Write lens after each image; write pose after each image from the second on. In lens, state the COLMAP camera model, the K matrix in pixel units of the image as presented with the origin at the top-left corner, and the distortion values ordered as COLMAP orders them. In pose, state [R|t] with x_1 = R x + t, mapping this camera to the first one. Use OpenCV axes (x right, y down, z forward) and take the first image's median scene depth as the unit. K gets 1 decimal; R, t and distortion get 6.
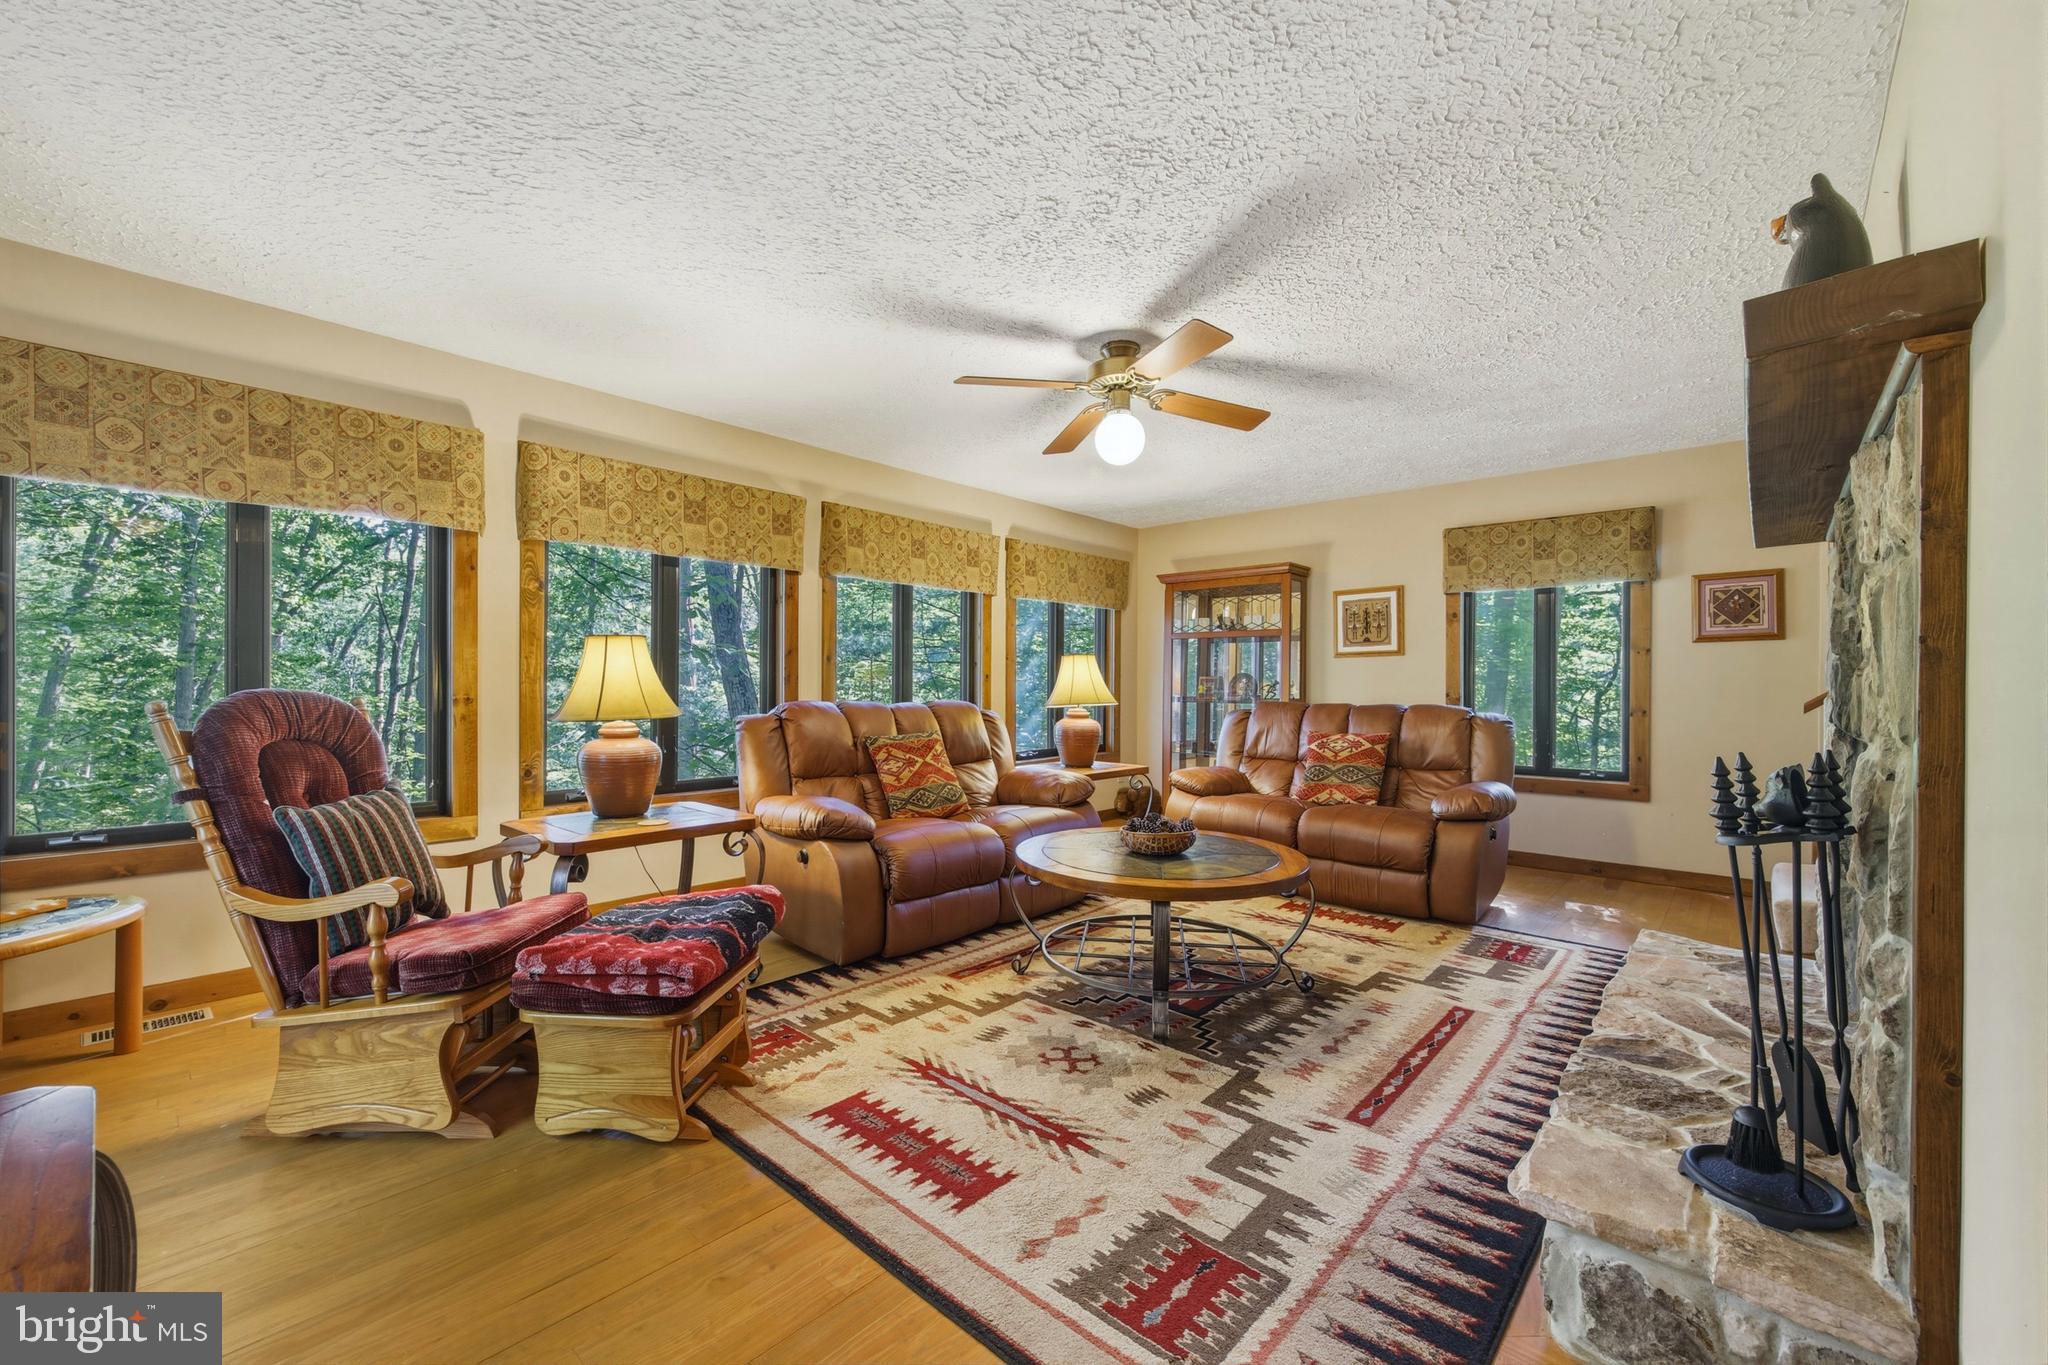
lens RADIAL K [[822.1, 0, 1016.4], [0, 822.1, 684.6], [0, 0, 1]] dist [0.000345, -0.000012]
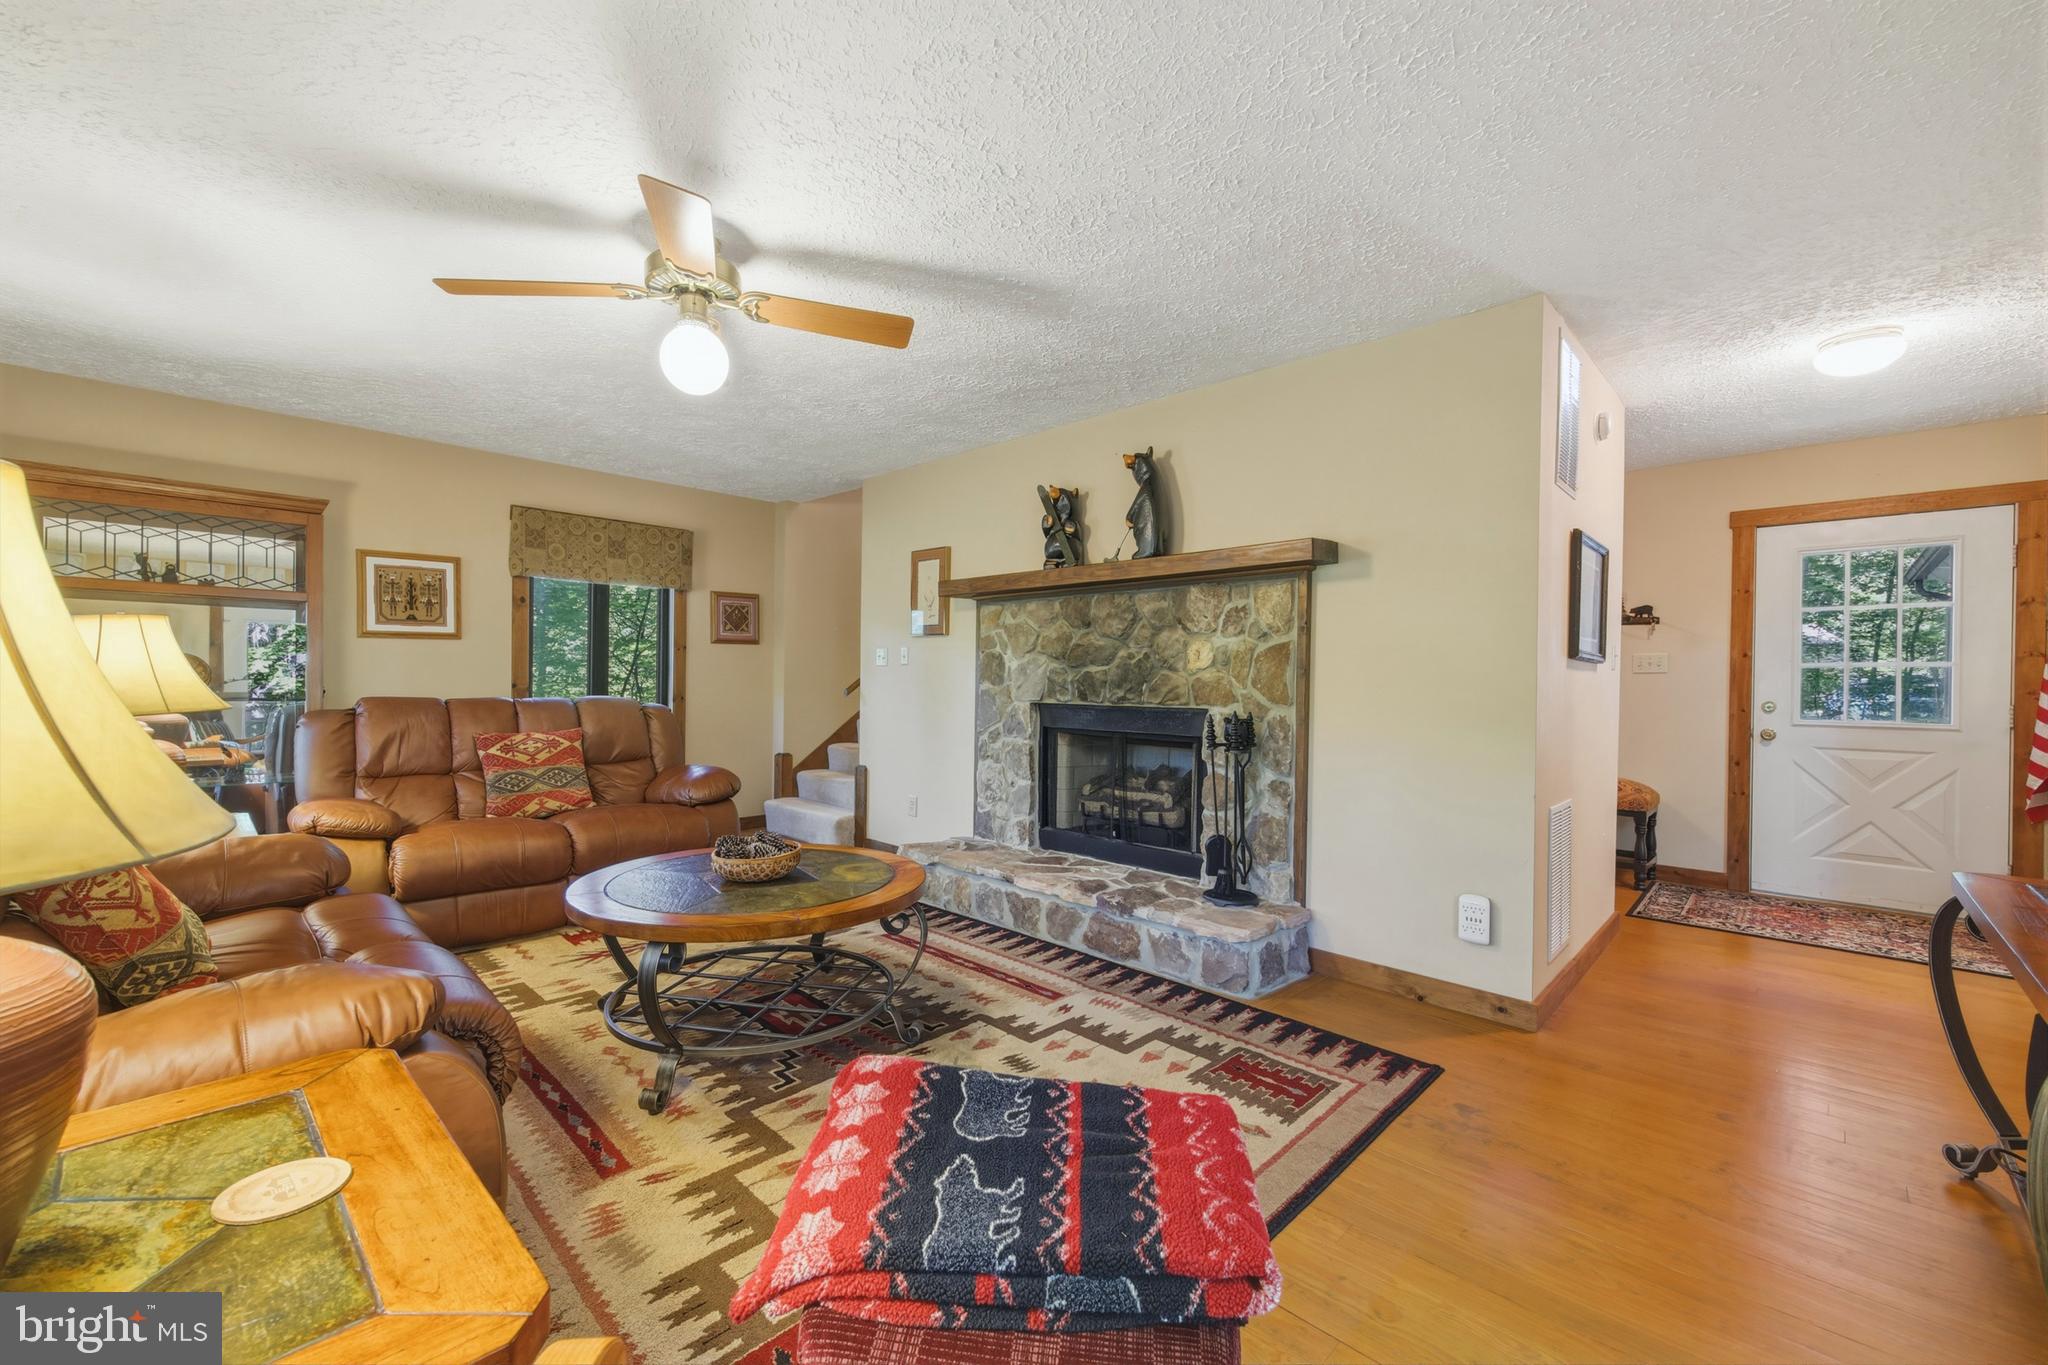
lens RADIAL K [[822.1, 0, 1016.4], [0, 822.1, 684.6], [0, 0, 1]] dist [0.000345, -0.000012]
pose [[0.036545, -0.009676, 0.999285, -0.670543], [-0.011232, 0.999886, 0.010093, -0.007028], [-0.999269, -0.011593, 0.036432, 0.706833]]
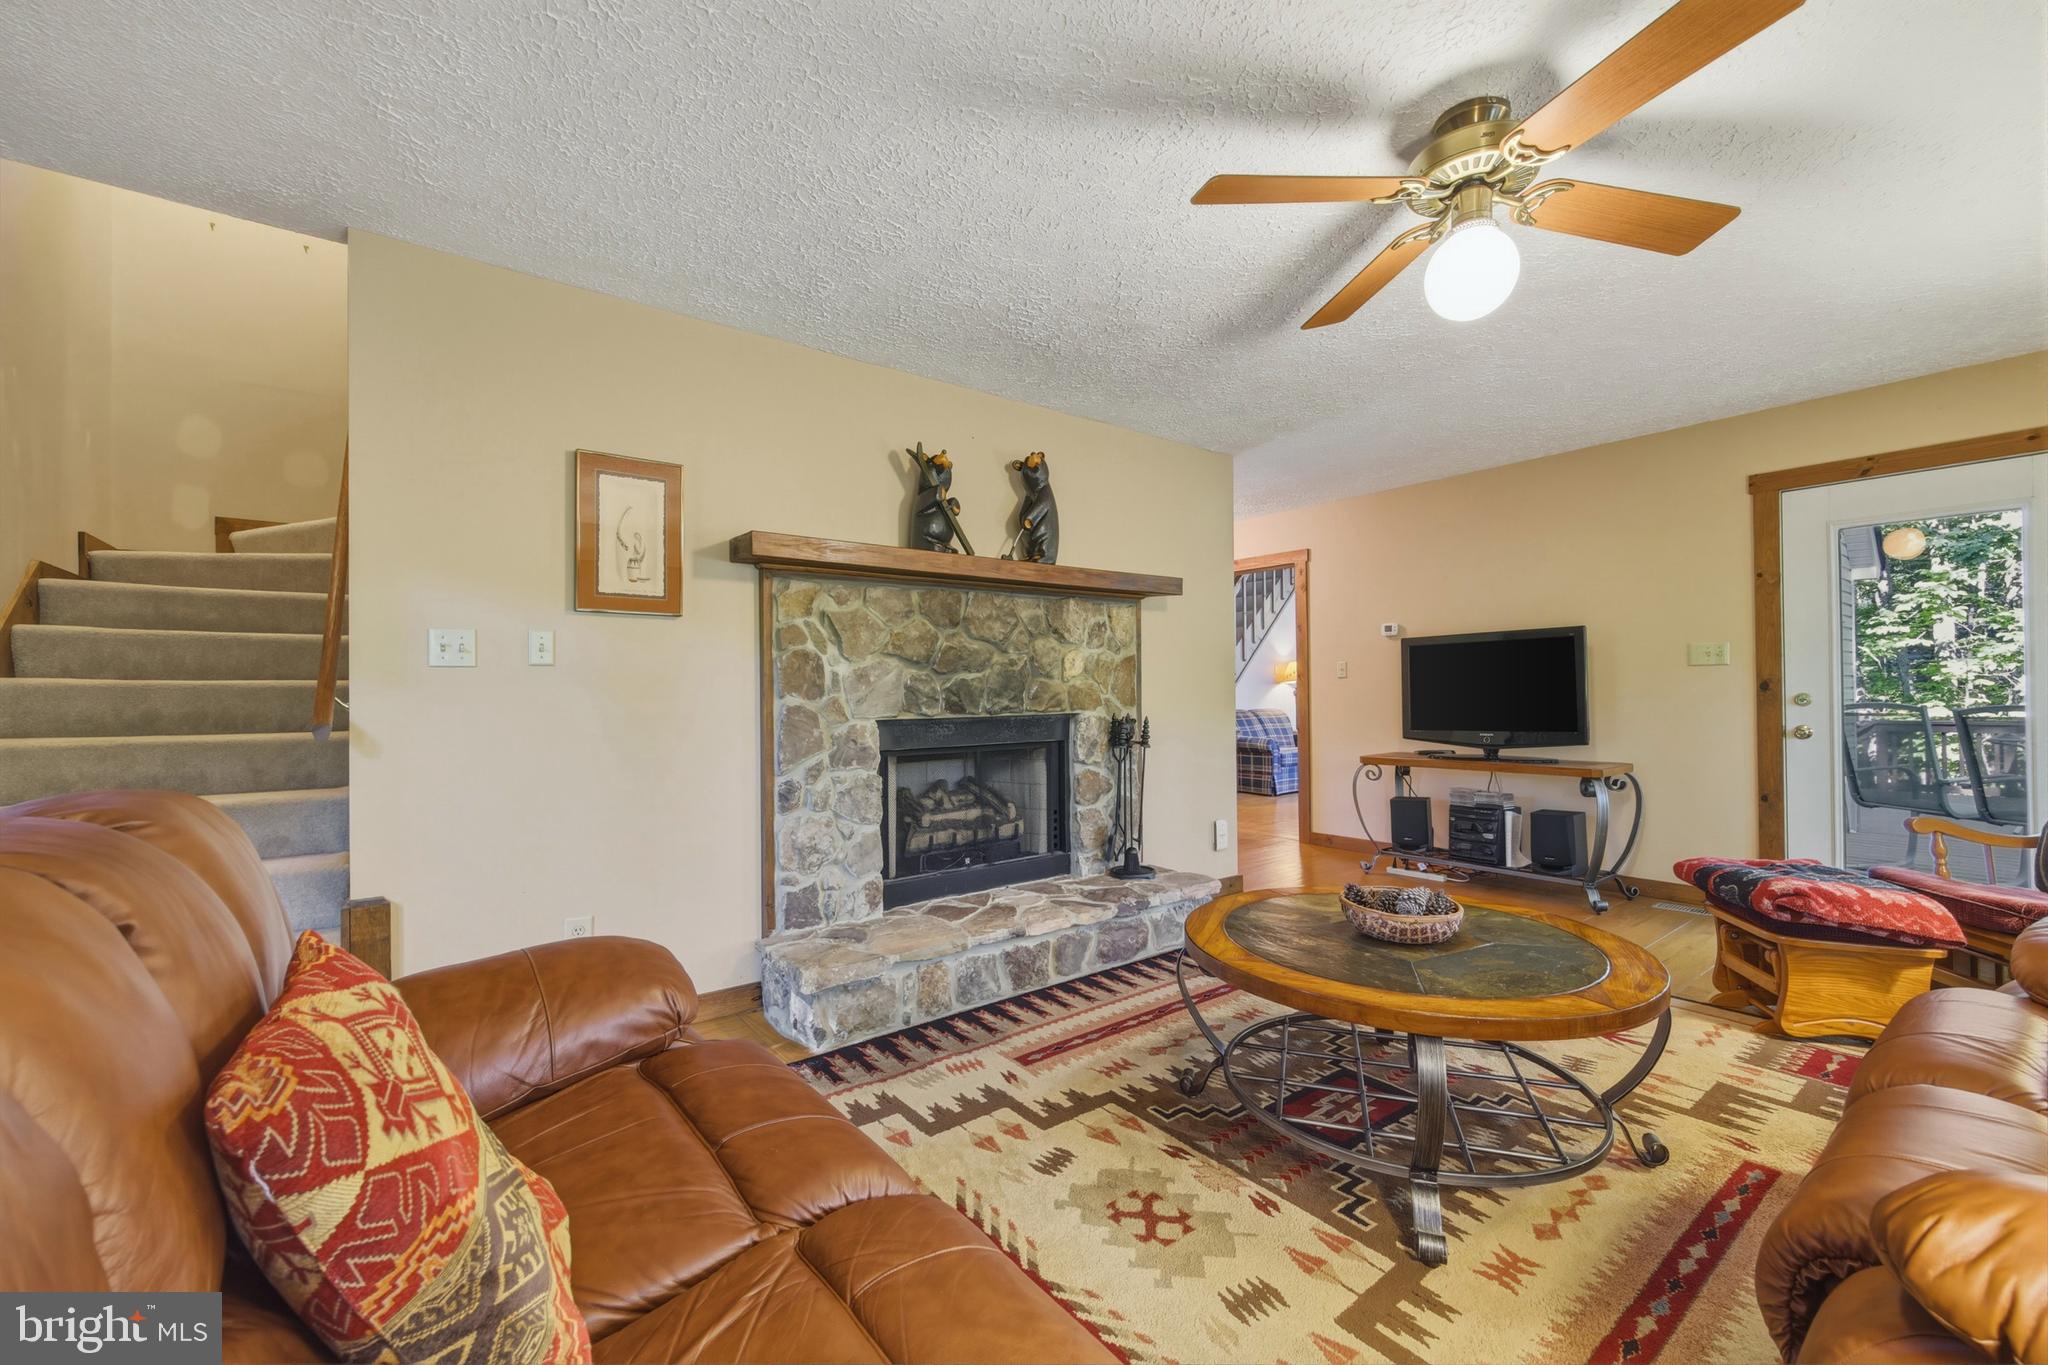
lens RADIAL K [[822.1, 0, 1016.4], [0, 822.1, 684.6], [0, 0, 1]] dist [0.000345, -0.000012]
pose [[-0.983165, 0.006913, 0.182588, 0.360919], [0.005629, 0.999956, -0.007551, 0.000810], [-0.182632, -0.006396, -0.983160, 1.735525]]
